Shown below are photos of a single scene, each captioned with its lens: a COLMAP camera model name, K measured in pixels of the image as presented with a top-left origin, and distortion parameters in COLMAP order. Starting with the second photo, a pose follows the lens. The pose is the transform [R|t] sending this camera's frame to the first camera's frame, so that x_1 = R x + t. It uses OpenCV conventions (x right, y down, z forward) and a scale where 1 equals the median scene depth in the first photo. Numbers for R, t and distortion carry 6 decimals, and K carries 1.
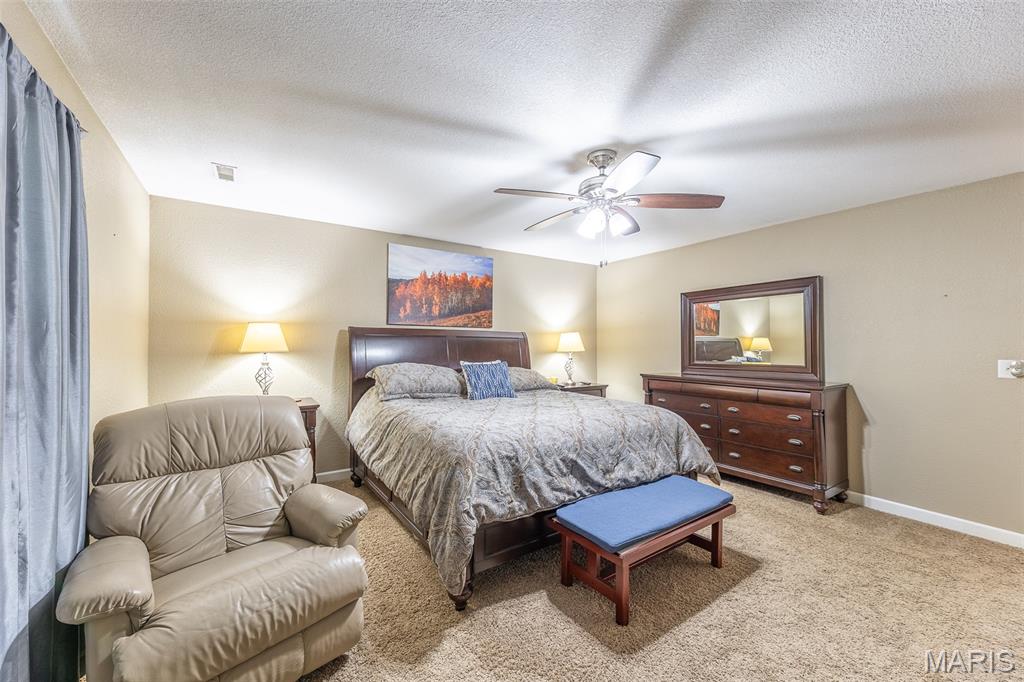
lens RADIAL K [[407.2, 0, 507.5], [0, 407.2, 339.0], [0, 0, 1]] dist [0.002471, 0.000113]
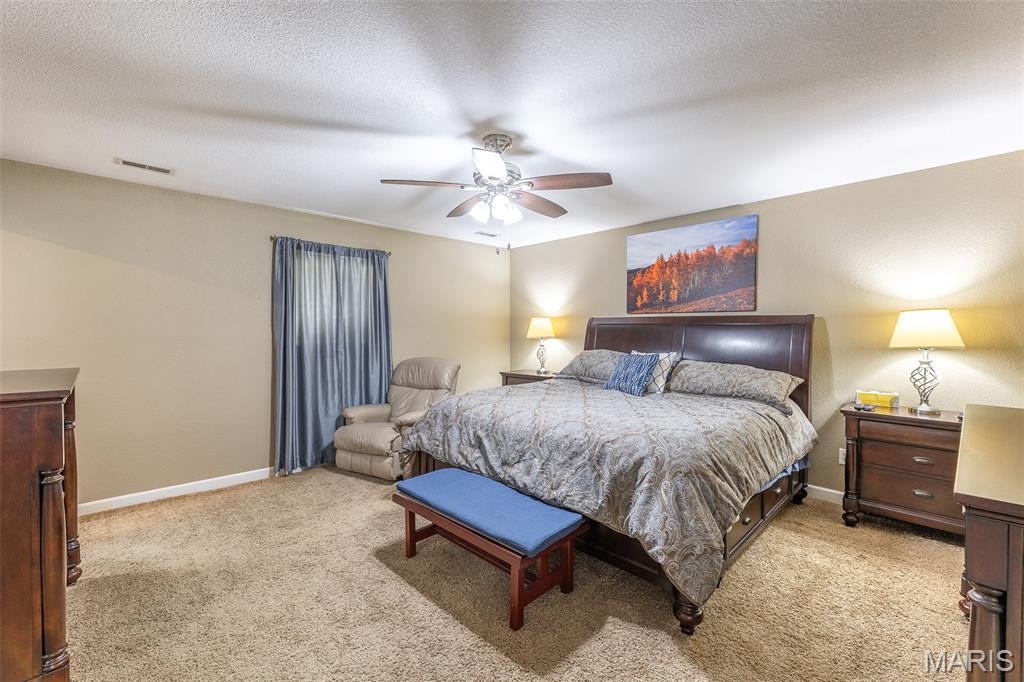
lens RADIAL K [[434.3, 0, 512.0], [0, 434.3, 341.0], [0, 0, 1]] dist [-0.000593, -0.000302]
pose [[0.172494, 0.017337, -0.984858, 0.744836], [0.006146, 0.999807, 0.018677, 0.010918], [0.984991, -0.009275, 0.172354, 0.500865]]
